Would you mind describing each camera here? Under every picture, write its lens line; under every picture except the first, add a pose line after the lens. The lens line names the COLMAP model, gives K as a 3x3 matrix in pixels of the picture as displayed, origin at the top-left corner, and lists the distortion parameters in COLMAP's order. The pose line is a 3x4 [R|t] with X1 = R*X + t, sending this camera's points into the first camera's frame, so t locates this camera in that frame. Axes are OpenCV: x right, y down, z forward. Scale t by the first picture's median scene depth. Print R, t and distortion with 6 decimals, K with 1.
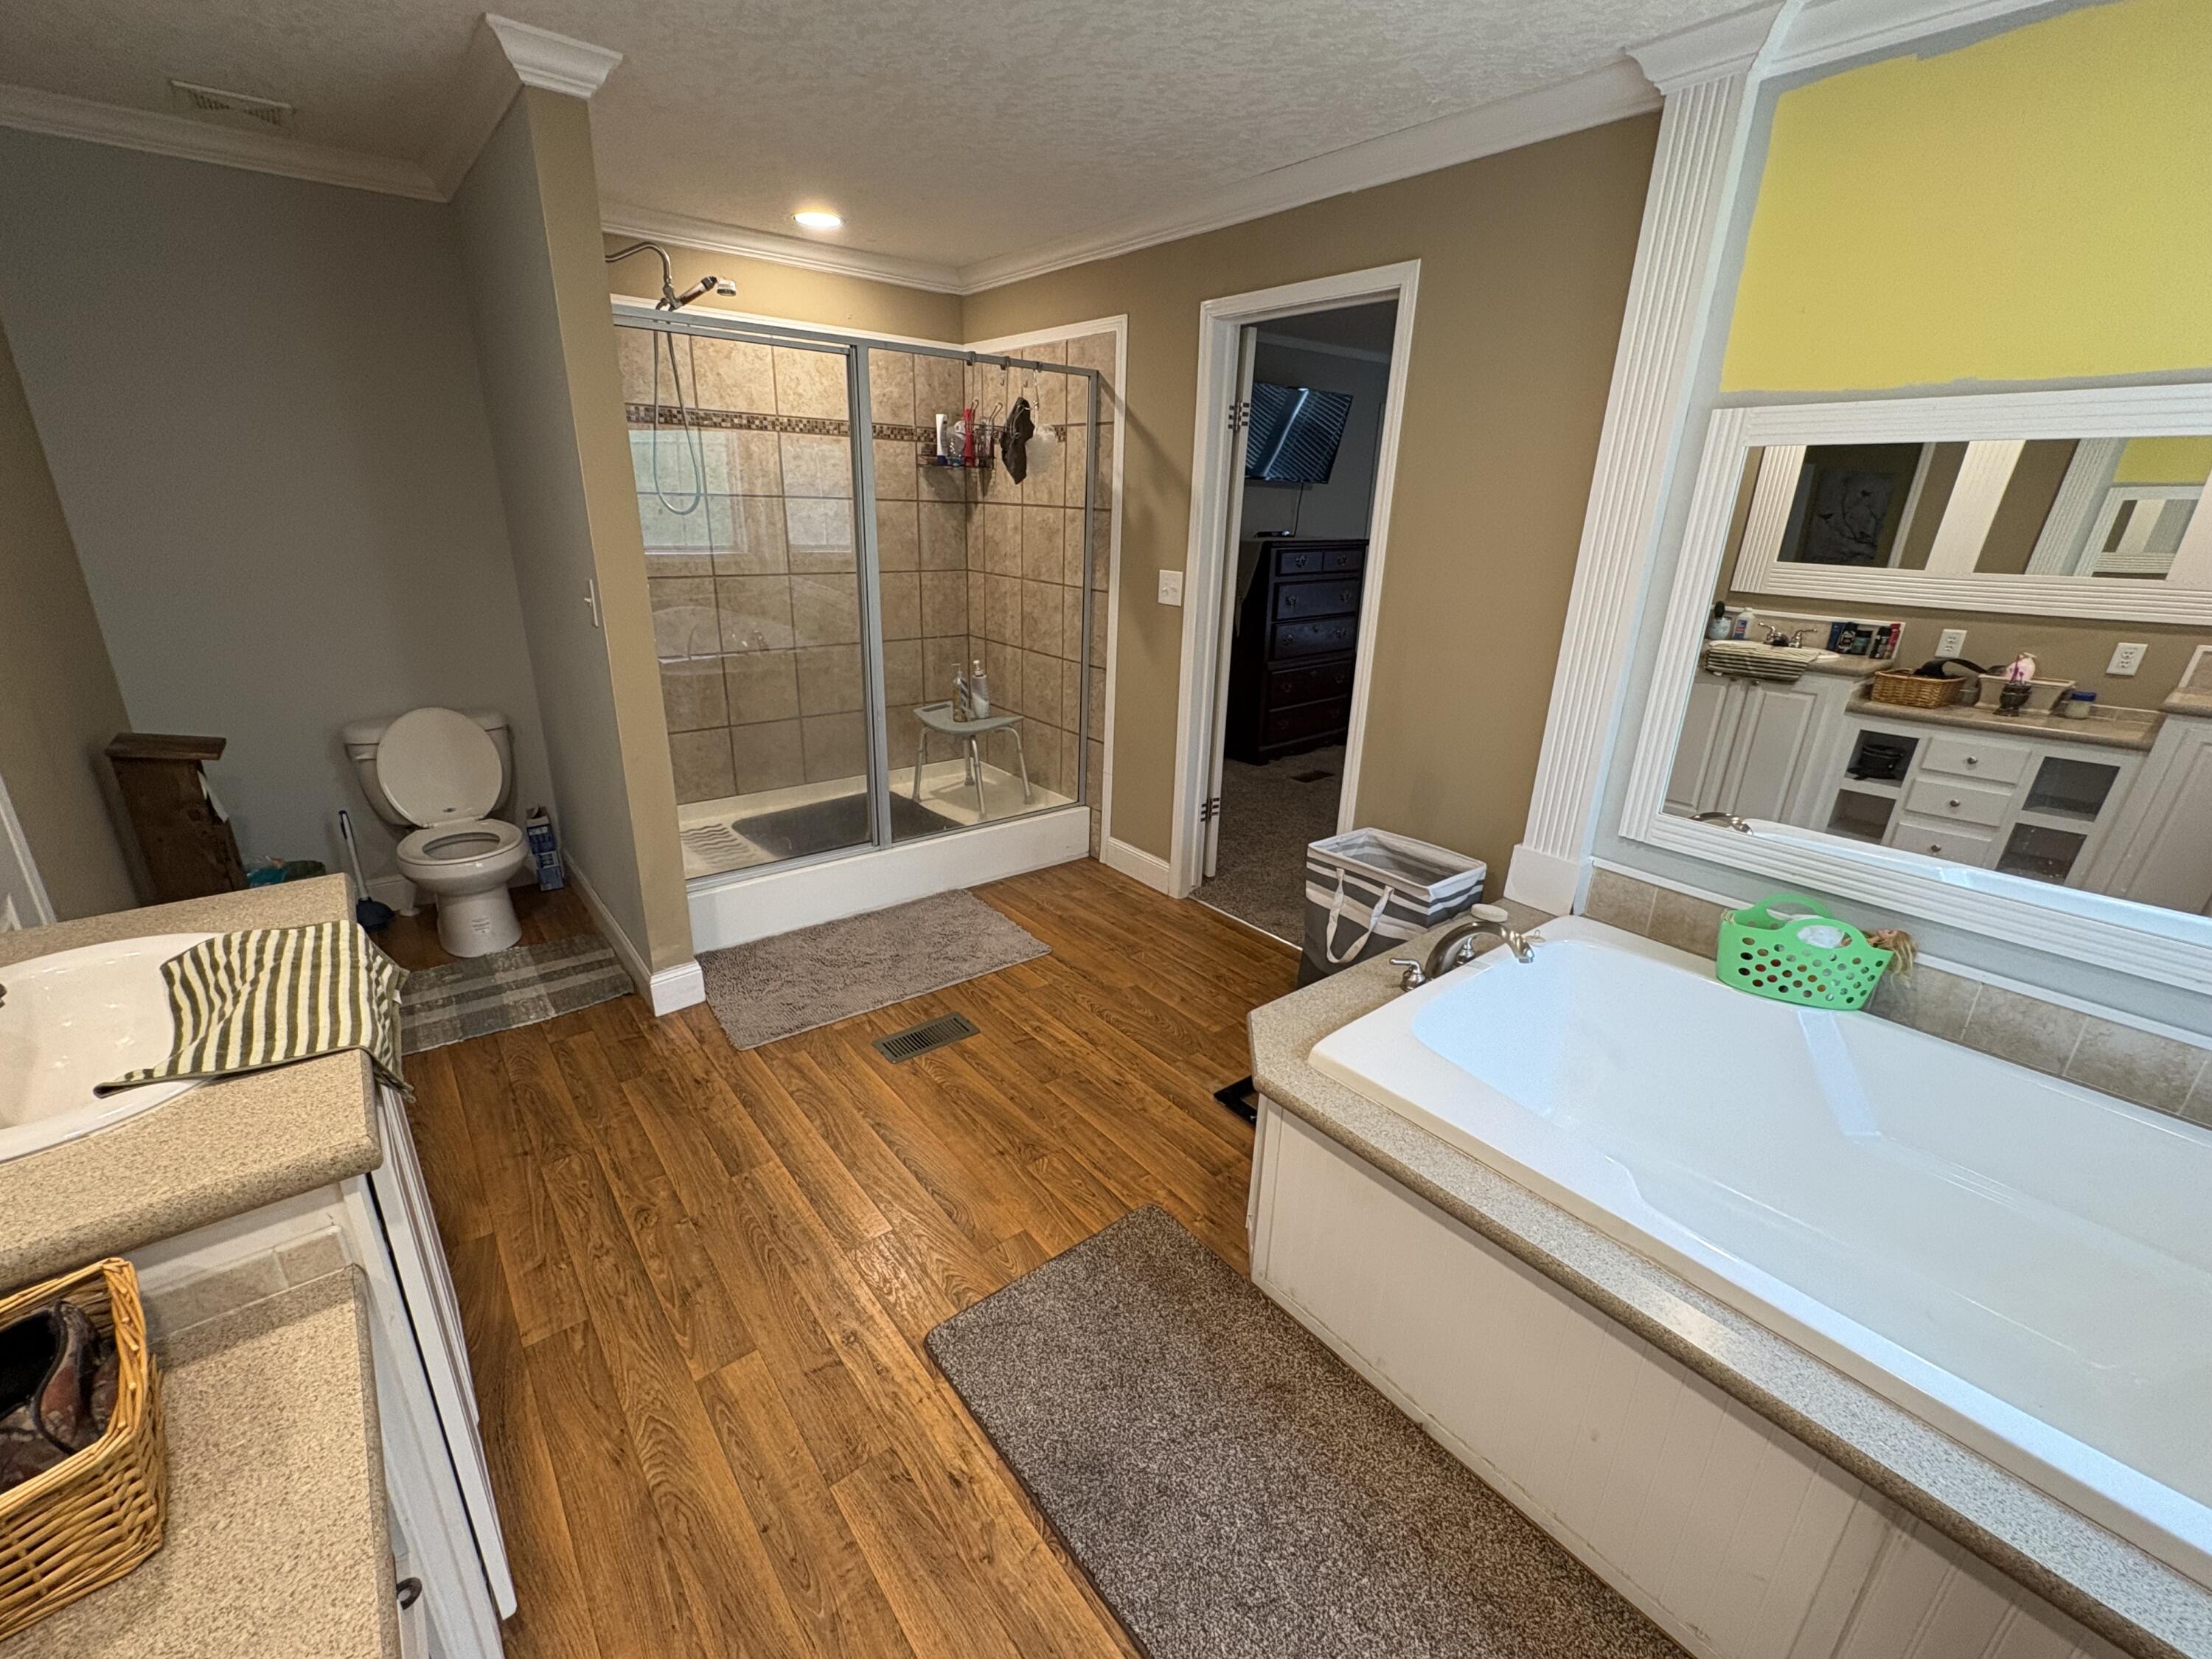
lens RADIAL K [[926.7, 0, 1104.3], [0, 926.7, 832.6], [0, 0, 1]] dist [0.002730, 0.000336]
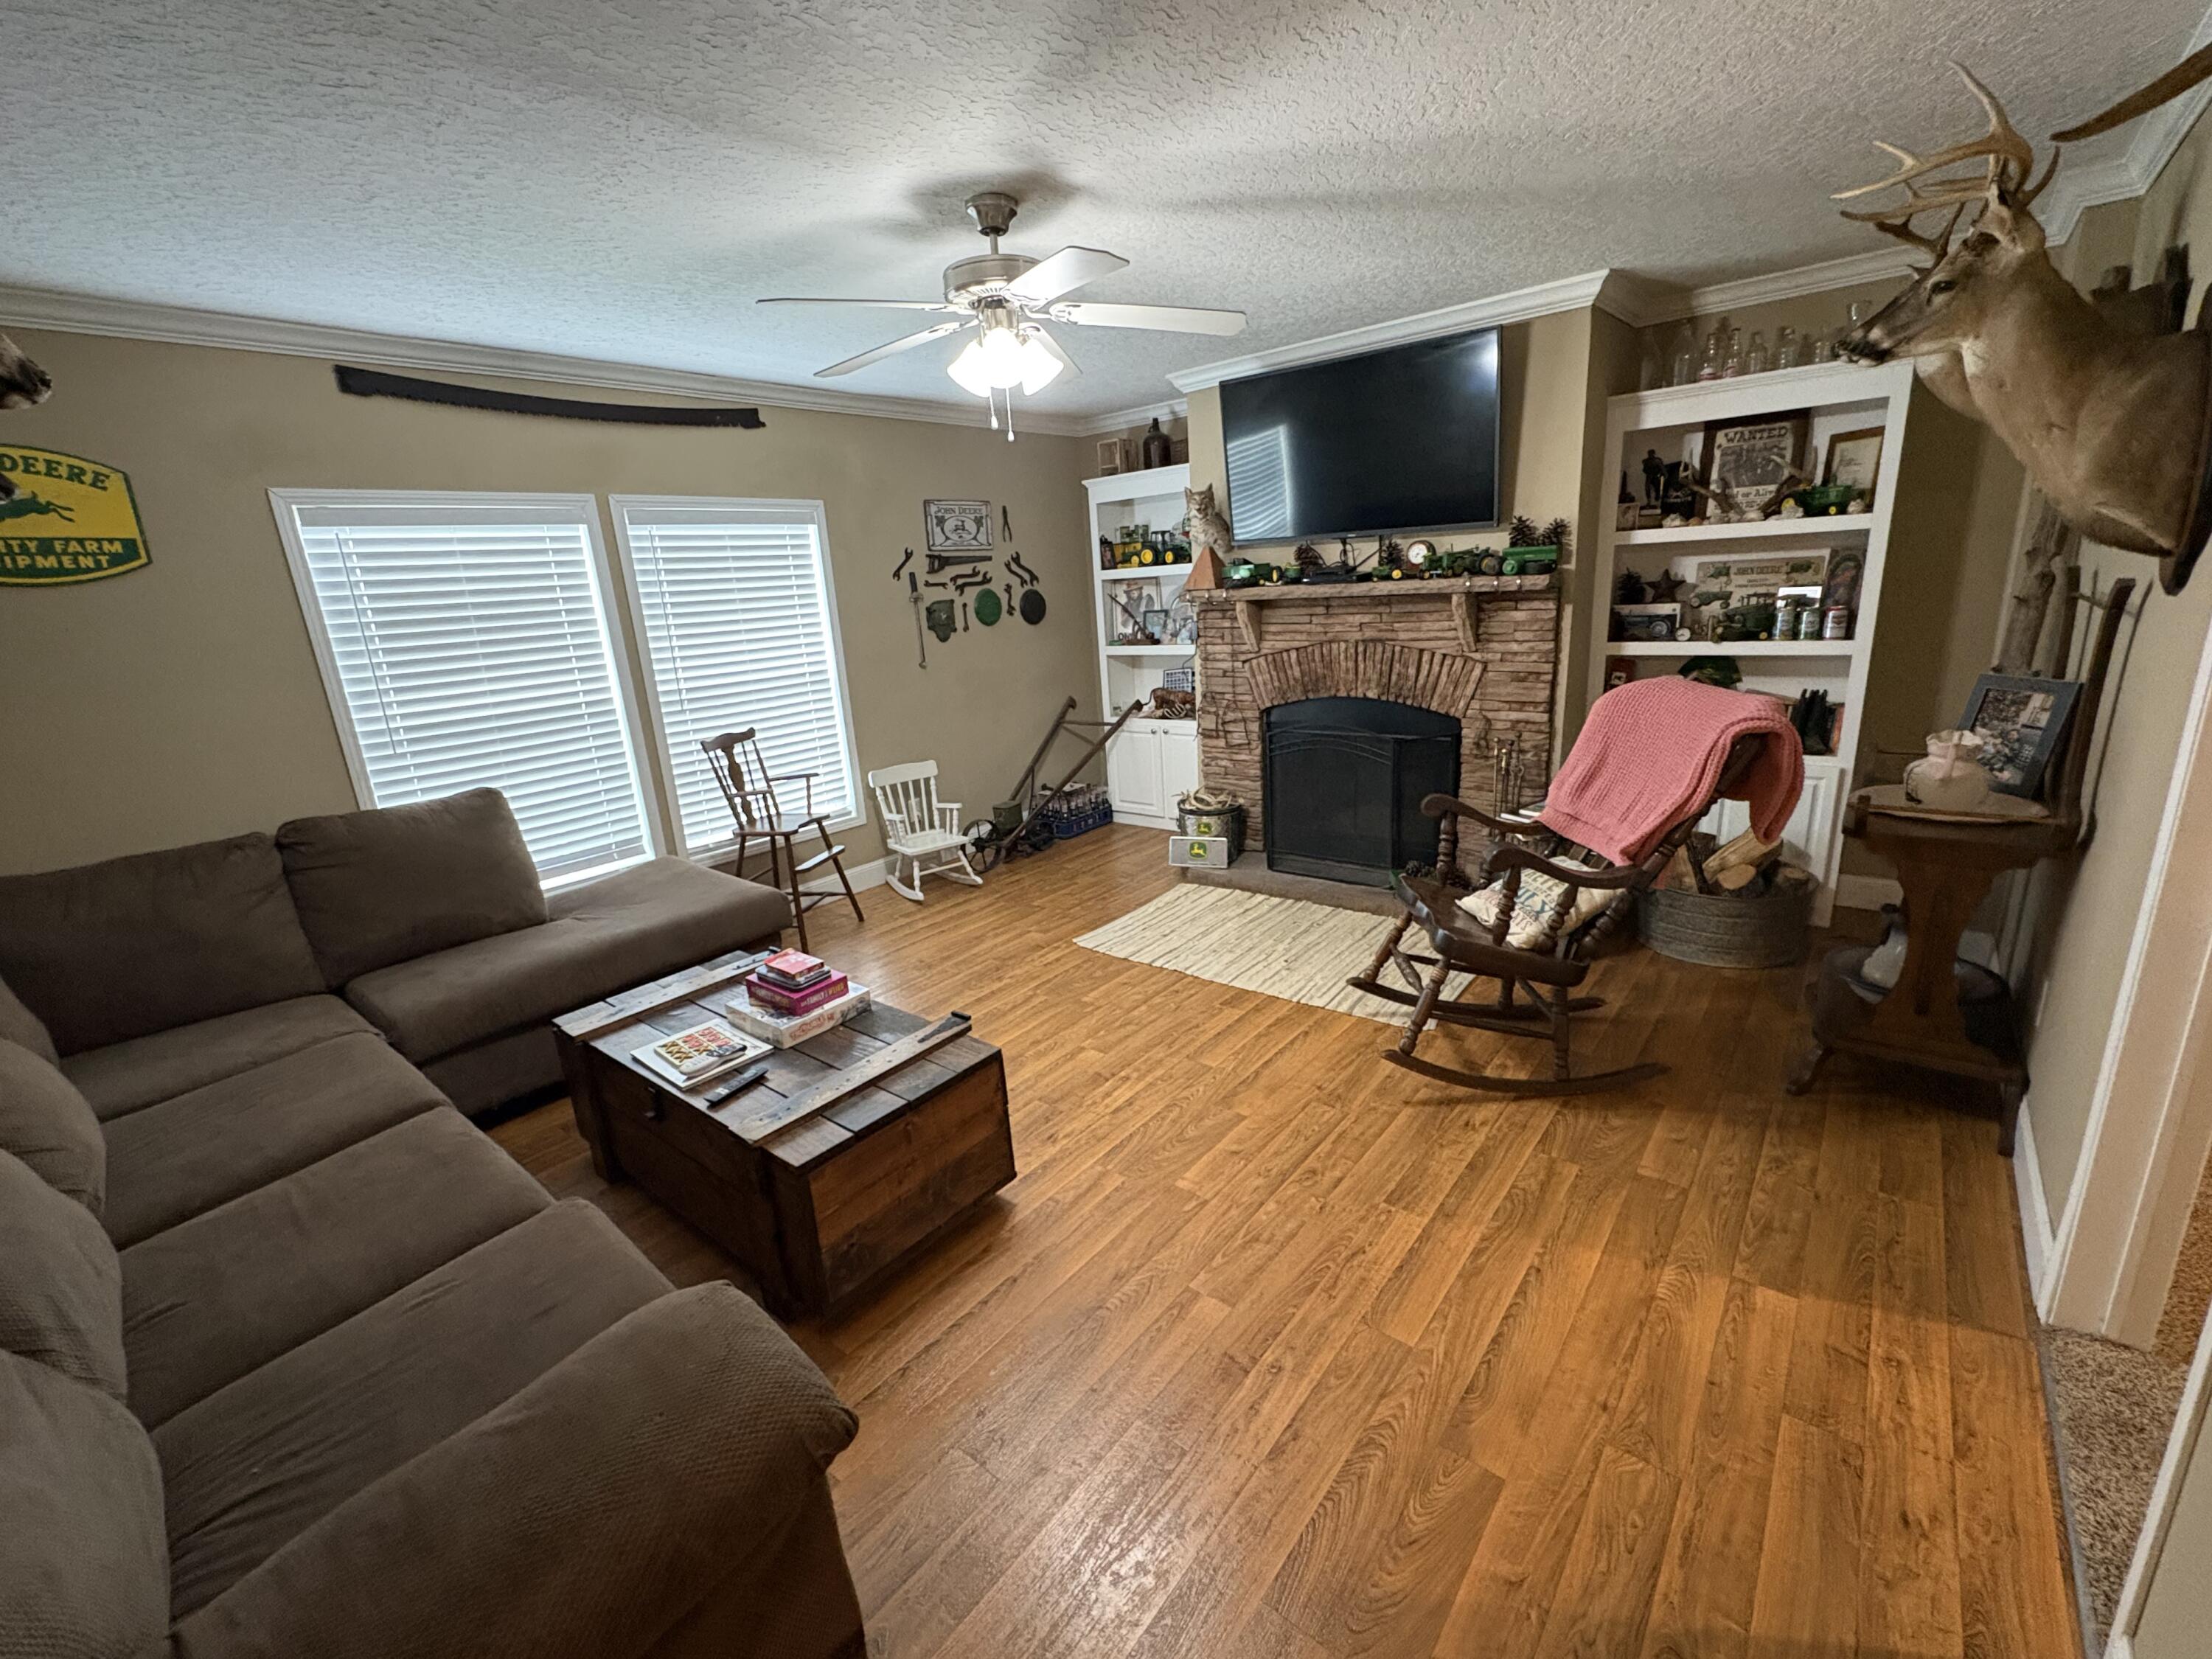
lens RADIAL K [[926.7, 0, 1101.9], [0, 926.7, 835.8], [0, 0, 1]] dist [0.002730, 0.000336]
pose [[0.195530, 0.222211, -0.955191, 0.519652], [-0.269134, 0.948755, 0.165621, -0.120825], [0.943045, 0.224691, 0.245314, 0.440534]]
